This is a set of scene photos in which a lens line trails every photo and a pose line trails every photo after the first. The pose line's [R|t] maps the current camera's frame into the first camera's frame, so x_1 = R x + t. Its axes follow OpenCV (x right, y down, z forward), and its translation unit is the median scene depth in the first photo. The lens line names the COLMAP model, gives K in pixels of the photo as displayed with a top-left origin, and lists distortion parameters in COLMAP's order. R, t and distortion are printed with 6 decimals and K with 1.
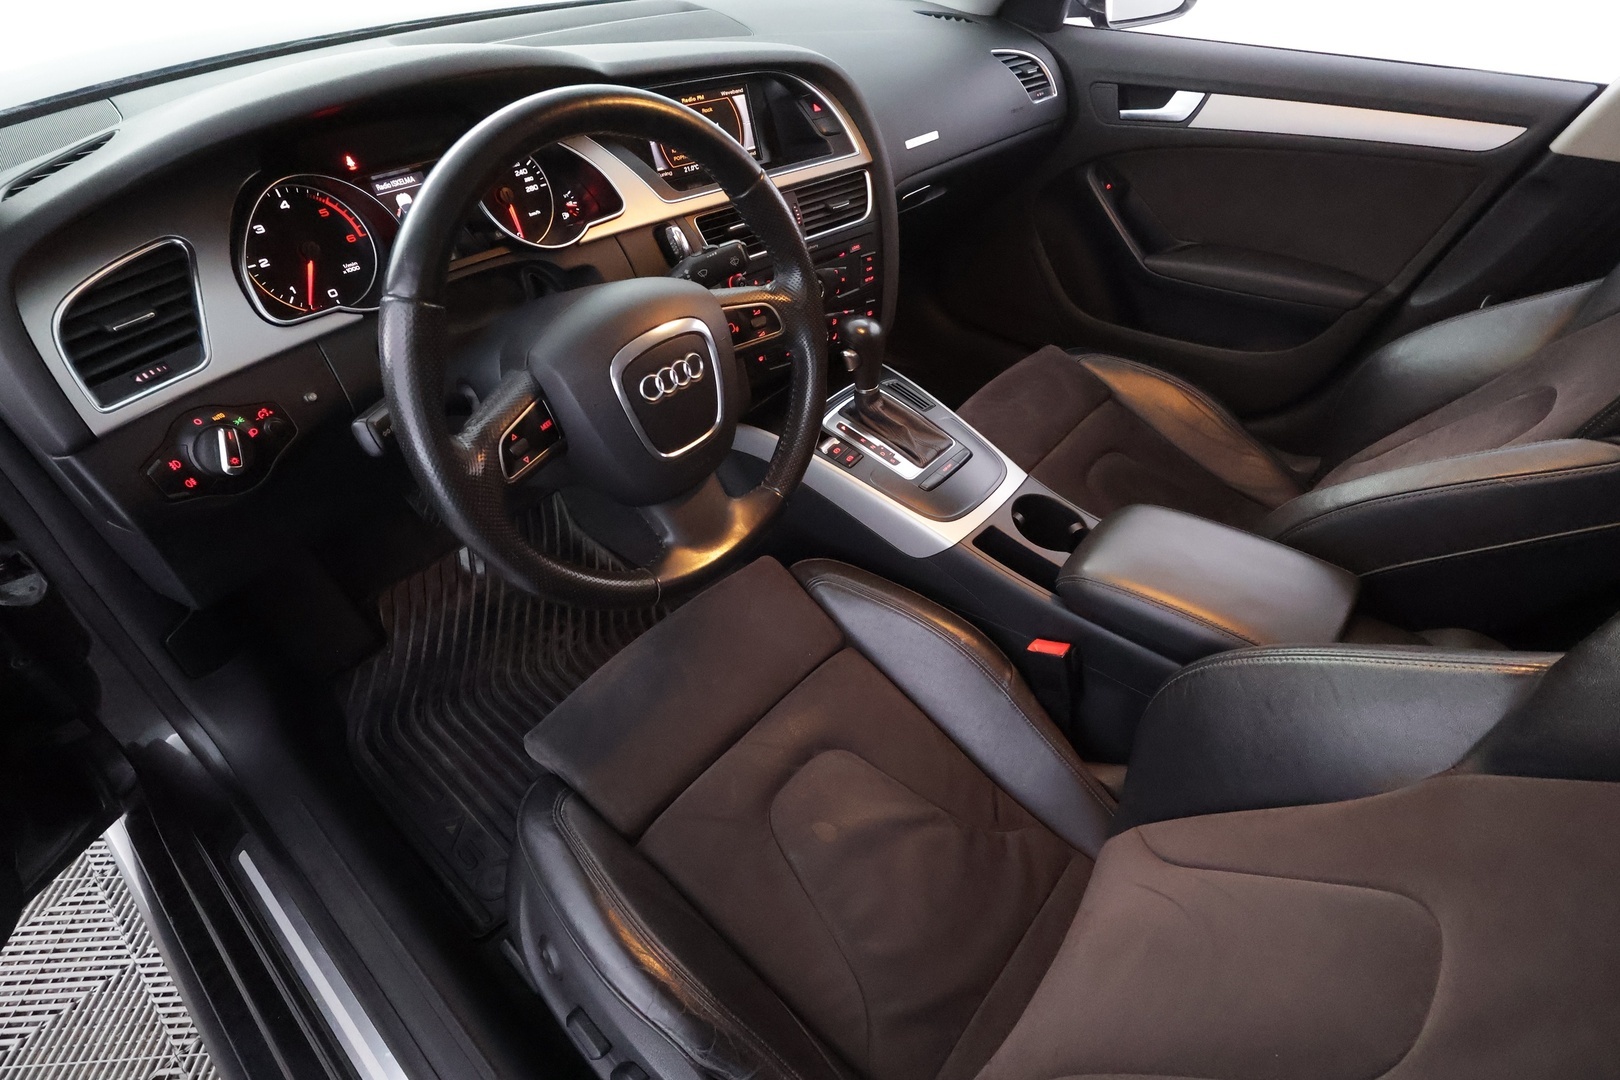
lens RADIAL K [[732.6, 0, 804.9], [0, 732.6, 533.8], [0, 0, 1]] dist [-0.000357, -0.000046]
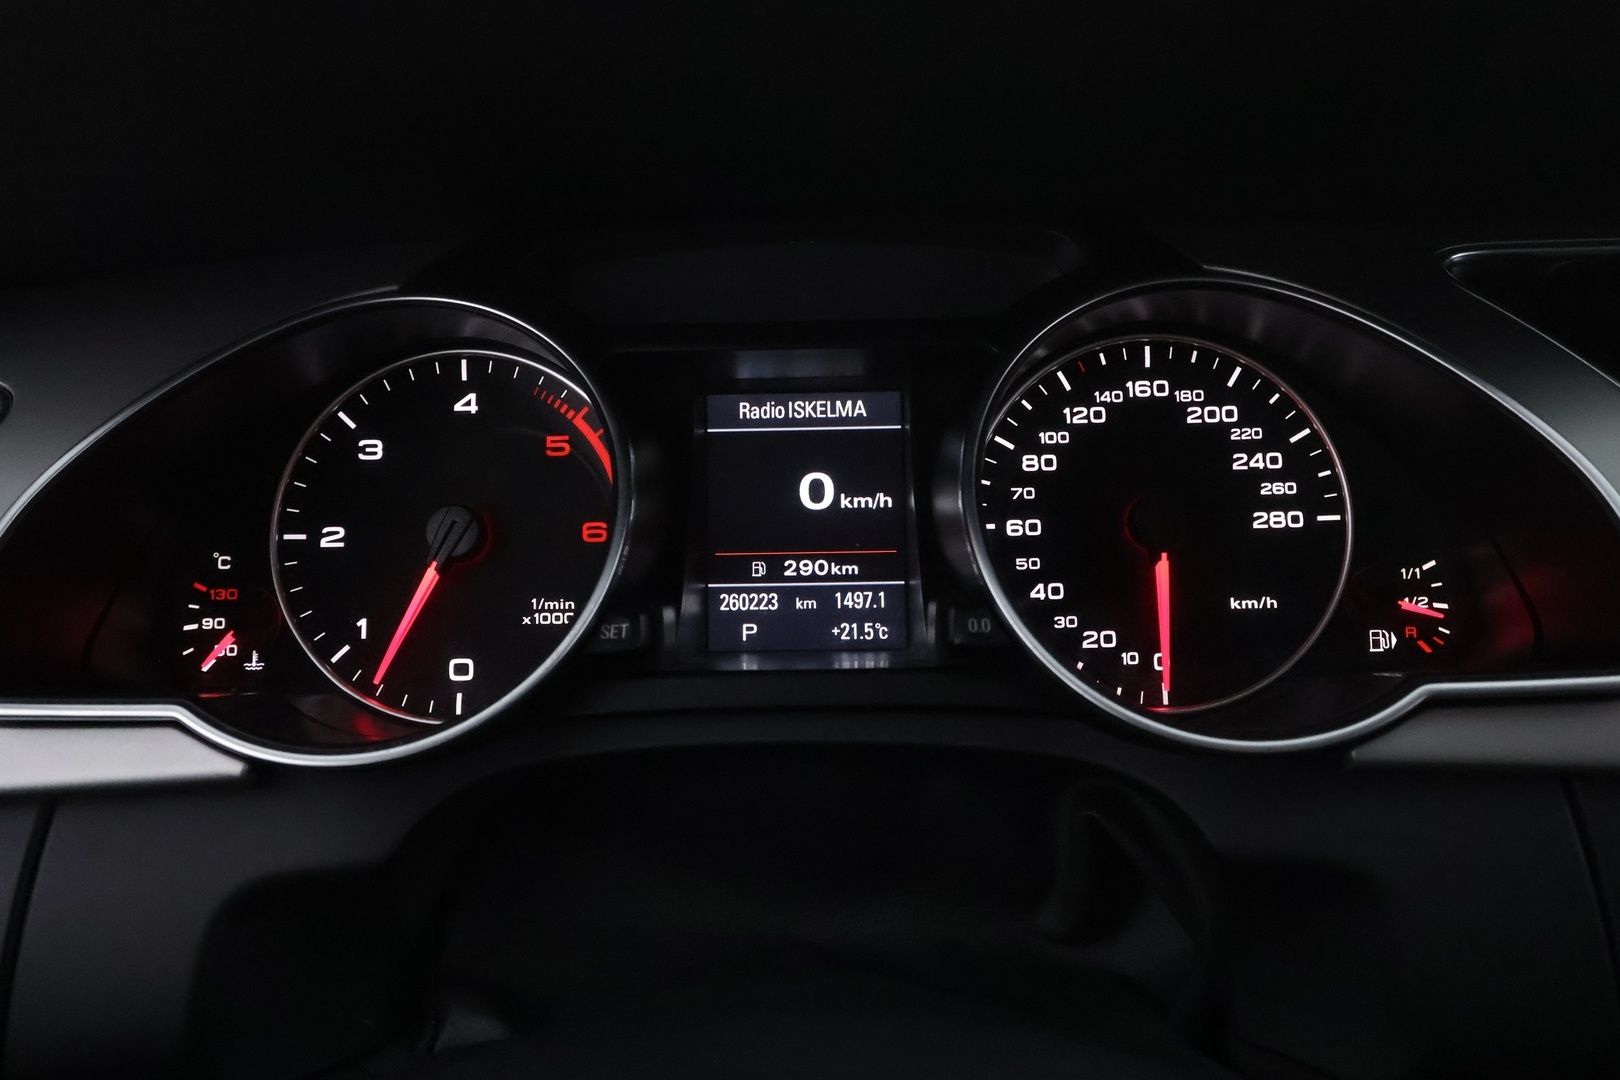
lens RADIAL K [[1169.5, 0, 808.4], [0, 1169.5, 536.9], [0, 0, 1]] dist [0.009190, 0.000614]
pose [[0.648863, 0.153019, -0.745360, -0.151462], [-0.493461, 0.830272, -0.259124, -0.248155], [0.579201, 0.535942, 0.614242, 0.585631]]
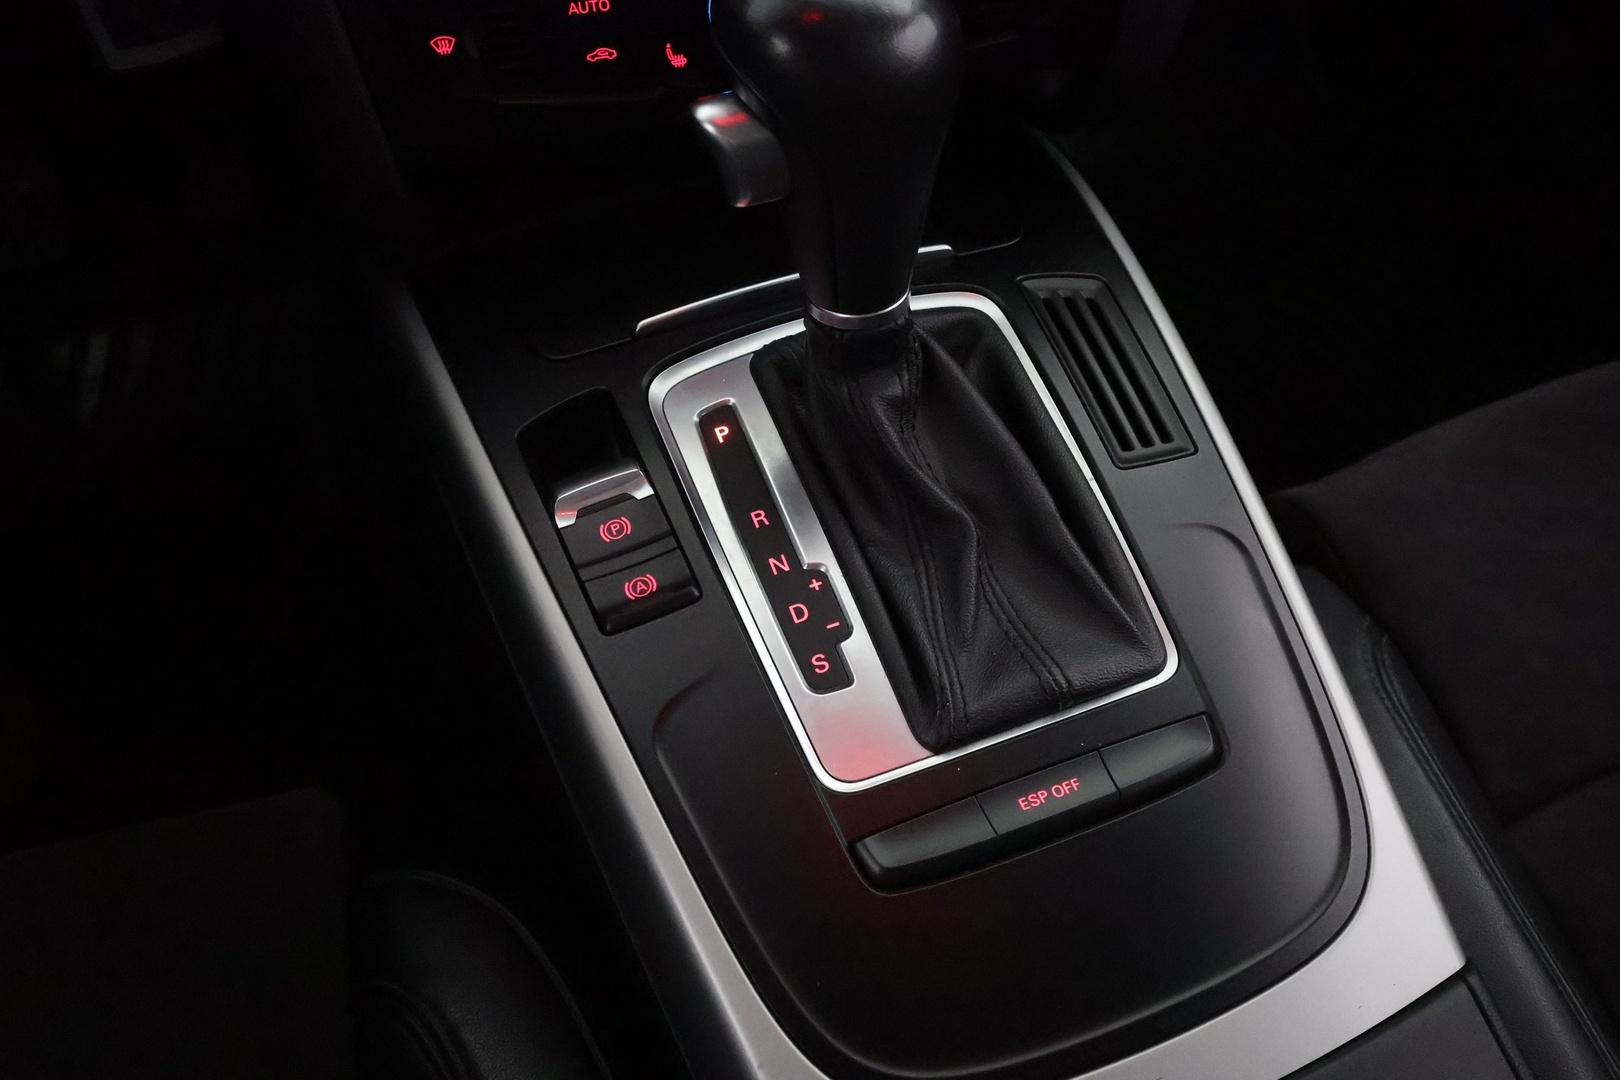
lens RADIAL K [[1313.4, 0, 814.4], [0, 1313.4, 555.7], [0, 0, 1]] dist [-0.051739, 0.008358]
pose [[0.894906, 0.352518, -0.273632, 0.227121], [-0.311609, 0.932559, 0.182299, -0.212285], [0.319442, -0.077875, 0.944401, 0.678264]]
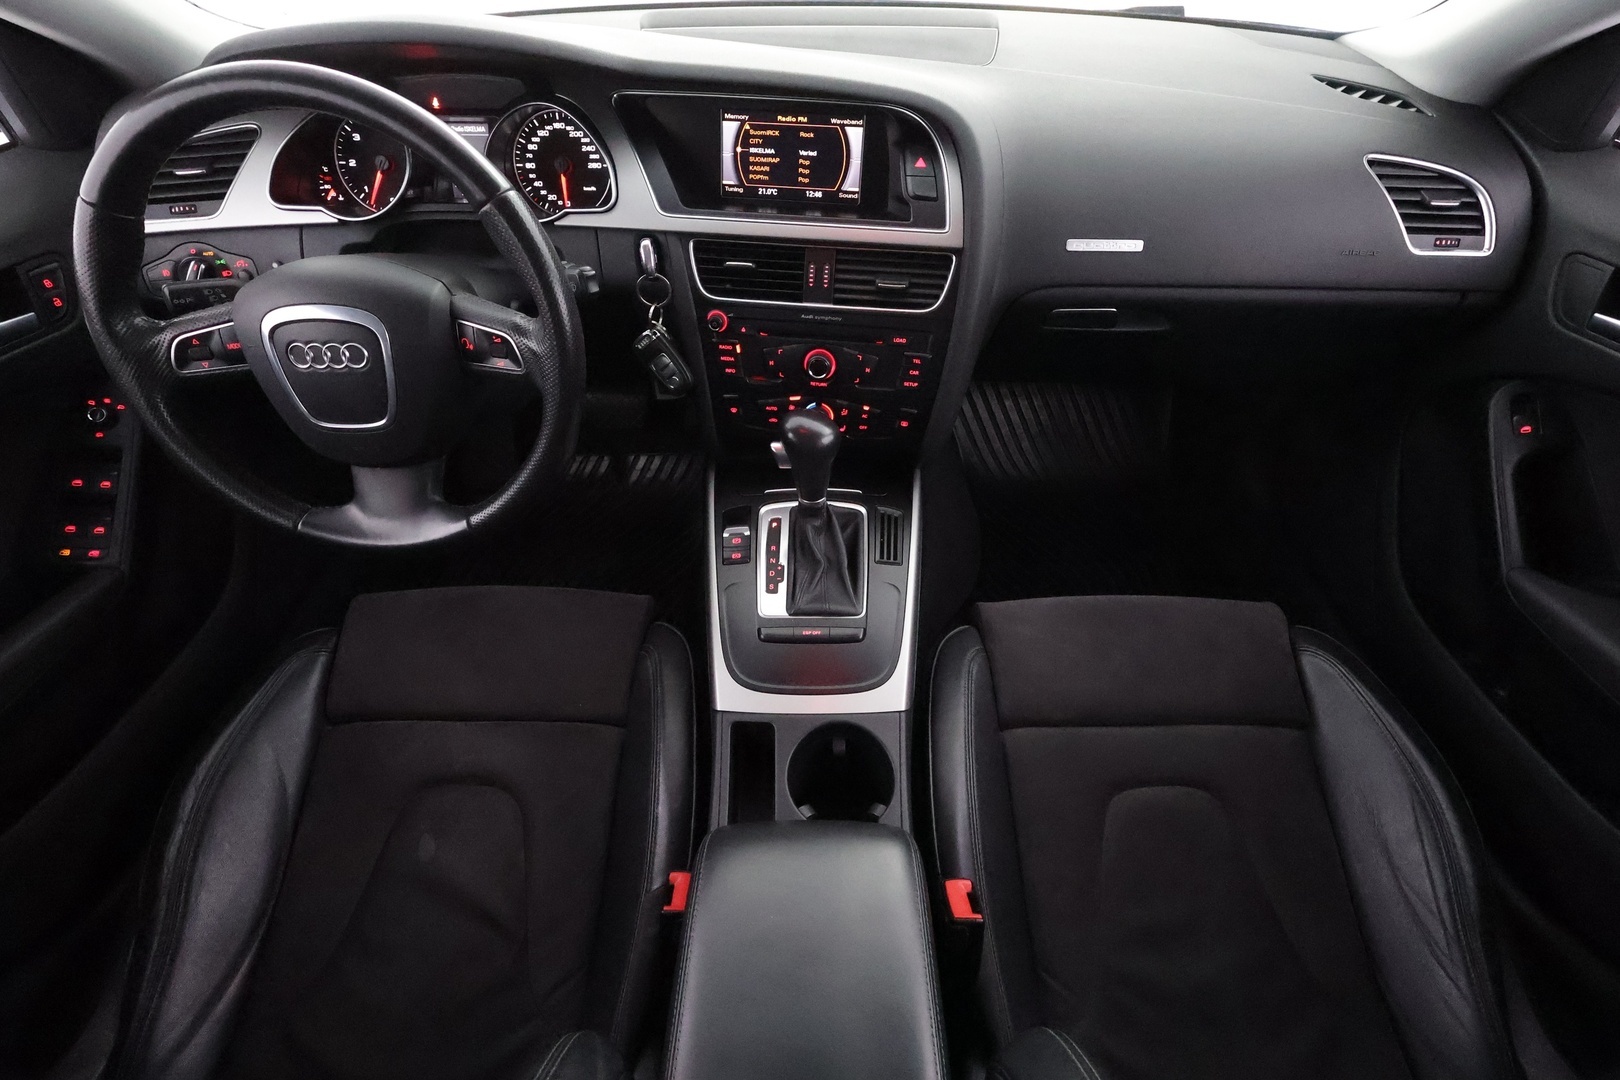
lens RADIAL K [[732.6, 0, 804.8], [0, 732.6, 536.0], [0, 0, 1]] dist [-0.000357, -0.000046]
pose [[0.657690, 0.516503, -0.548333, 0.602088], [-0.511710, 0.840524, 0.177968, -0.332730], [0.552808, 0.163540, 0.817103, 0.363862]]
